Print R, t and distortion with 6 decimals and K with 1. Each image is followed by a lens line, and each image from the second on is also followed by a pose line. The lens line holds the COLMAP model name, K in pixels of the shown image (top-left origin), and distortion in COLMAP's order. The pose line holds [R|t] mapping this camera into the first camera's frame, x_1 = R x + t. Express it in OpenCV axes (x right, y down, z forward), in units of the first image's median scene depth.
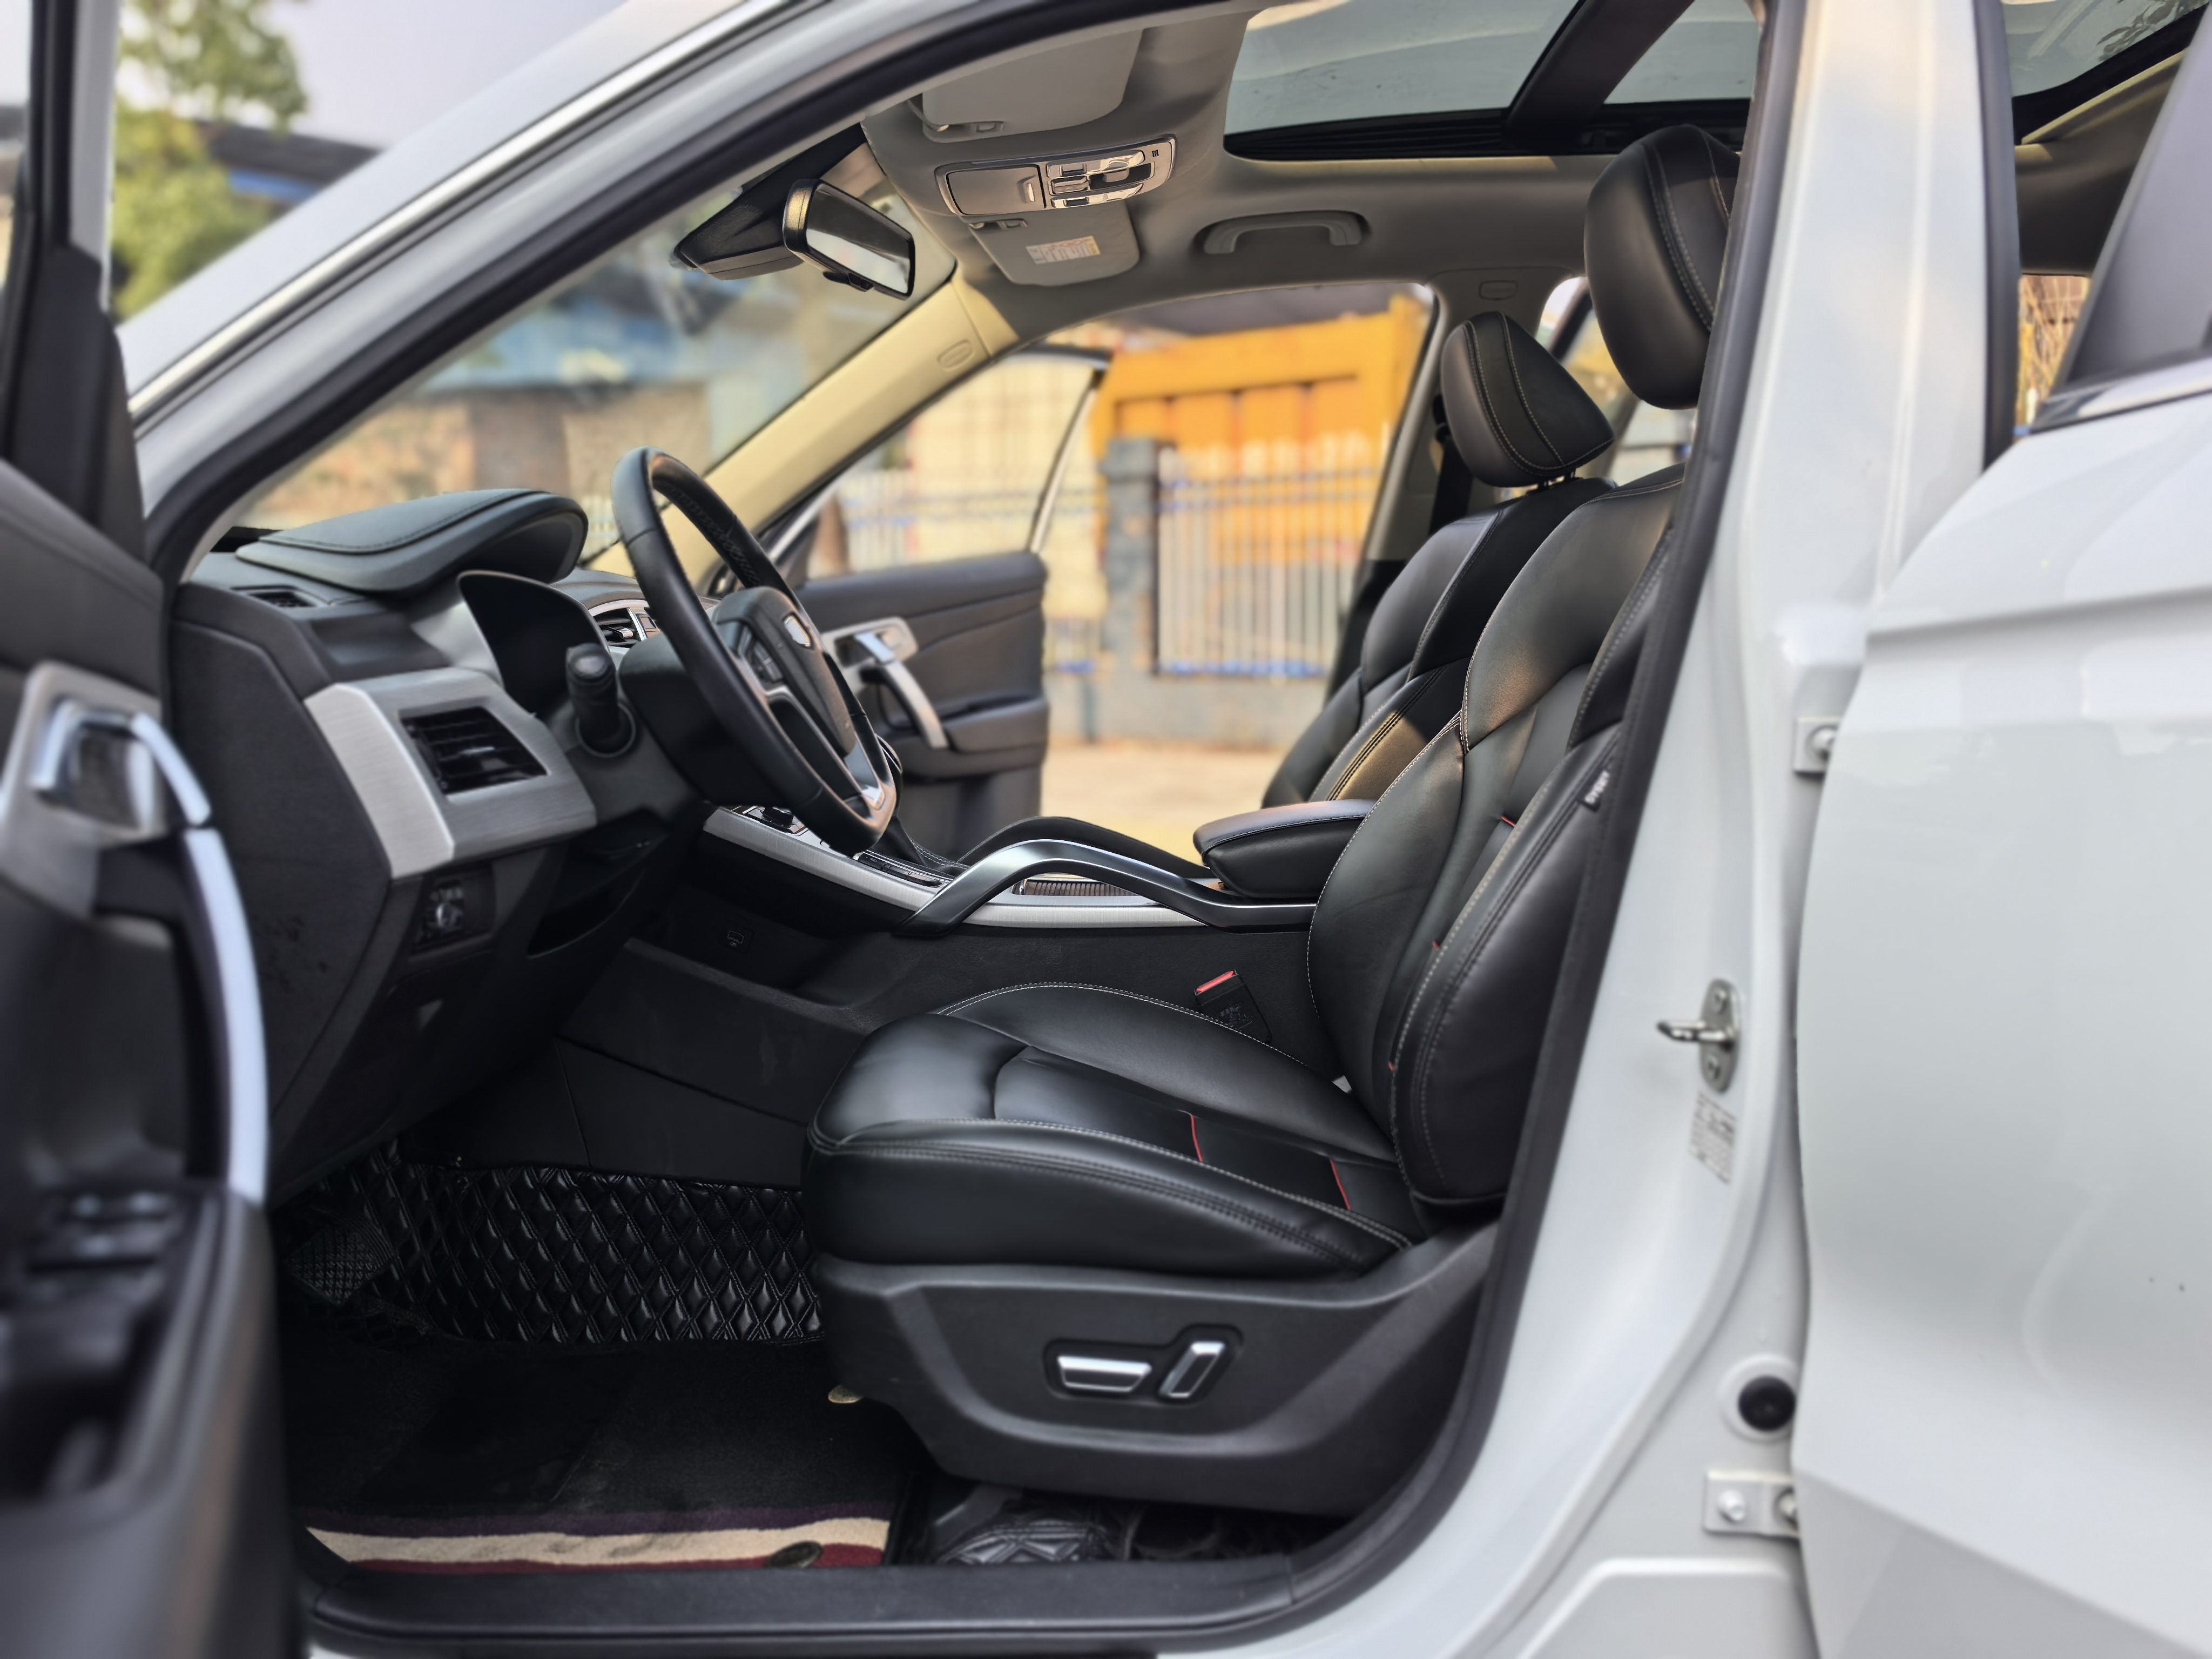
lens RADIAL K [[1746.9, 0, 1110.2], [0, 1746.9, 814.2], [0, 0, 1]] dist [0.078982, -0.107131]
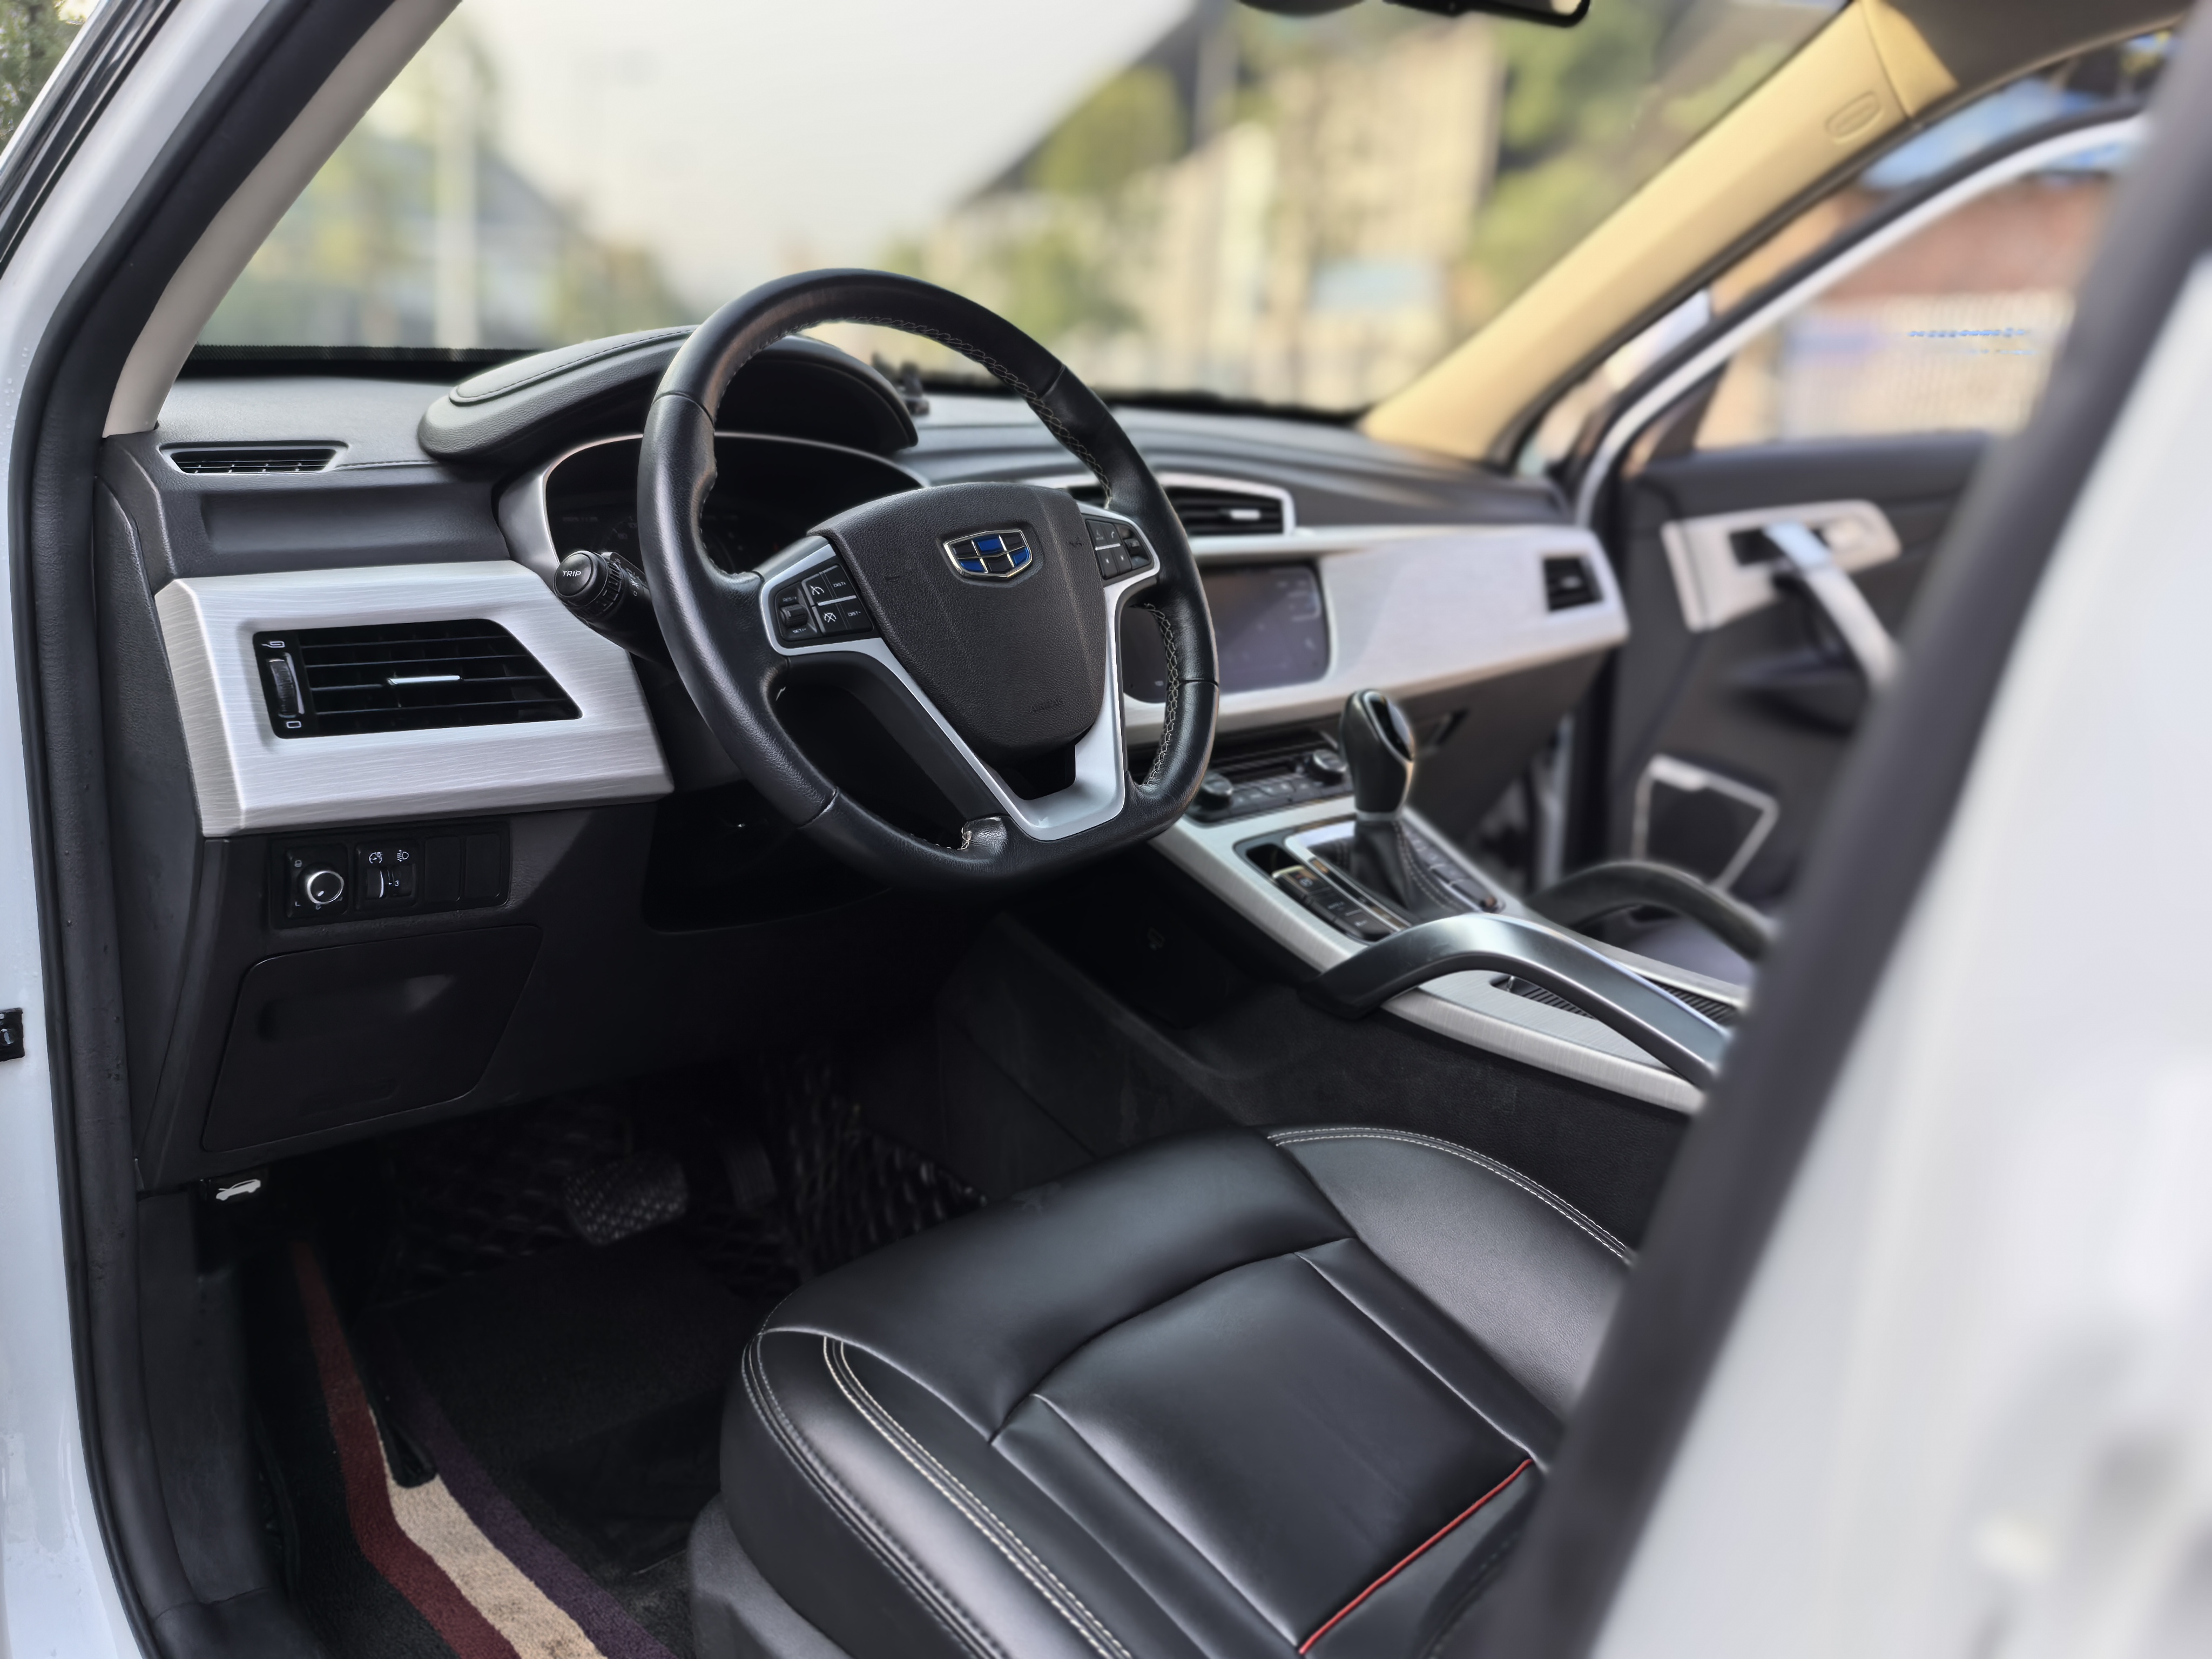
lens RADIAL K [[1746.9, 0, 1110.2], [0, 1746.9, 814.2], [0, 0, 1]] dist [0.078982, -0.107131]
pose [[0.728172, 0.204916, -0.654045, 0.217073], [-0.139391, 0.978593, 0.151410, -0.080514], [0.671071, -0.019085, 0.741148, 0.372666]]
